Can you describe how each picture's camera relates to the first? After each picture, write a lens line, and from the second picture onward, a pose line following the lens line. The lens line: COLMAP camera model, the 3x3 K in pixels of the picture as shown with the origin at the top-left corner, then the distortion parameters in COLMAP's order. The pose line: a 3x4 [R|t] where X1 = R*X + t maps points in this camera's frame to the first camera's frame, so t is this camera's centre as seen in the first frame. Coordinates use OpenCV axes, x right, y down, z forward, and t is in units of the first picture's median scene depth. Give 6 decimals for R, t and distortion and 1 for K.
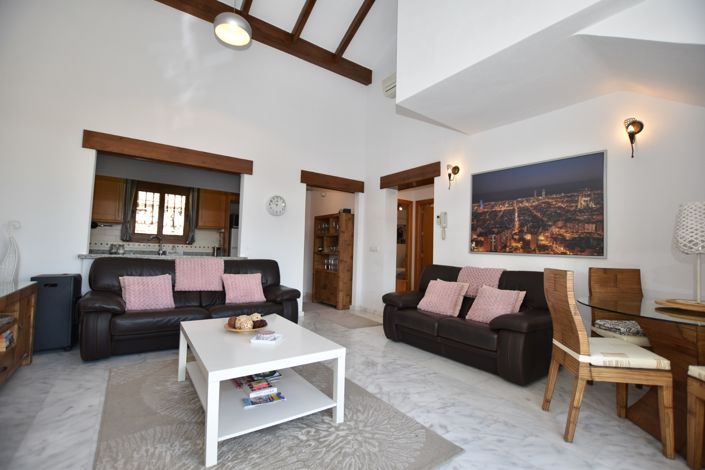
lens RADIAL K [[310.2, 0, 352.7], [0, 310.2, 235.9], [0, 0, 1]] dist [-0.032352, 0.005682]
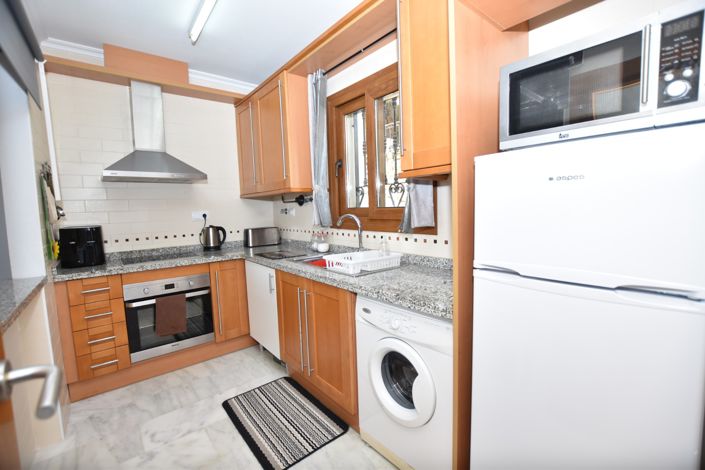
lens RADIAL K [[310.2, 0, 353.7], [0, 310.2, 236.7], [0, 0, 1]] dist [-0.032352, 0.005682]
pose [[0.065165, 0.063876, -0.995828, -0.357412], [0.082745, 0.994166, 0.069184, 0.003214], [0.994438, -0.086908, 0.059499, 1.514010]]
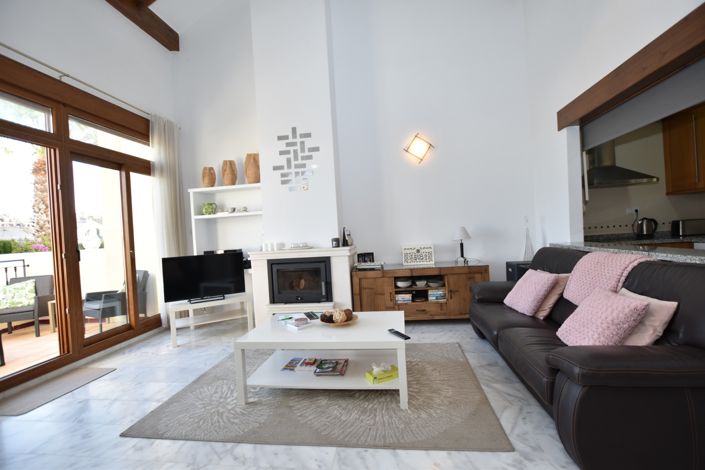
lens RADIAL K [[322.2, 0, 353.8], [0, 322.2, 236.2], [0, 0, 1]] dist [-0.028083, 0.000106]
pose [[-0.685820, 0.020527, -0.727481, 0.285055], [0.077087, 0.996028, -0.044568, 0.033876], [0.723677, -0.086645, -0.684678, 1.180071]]
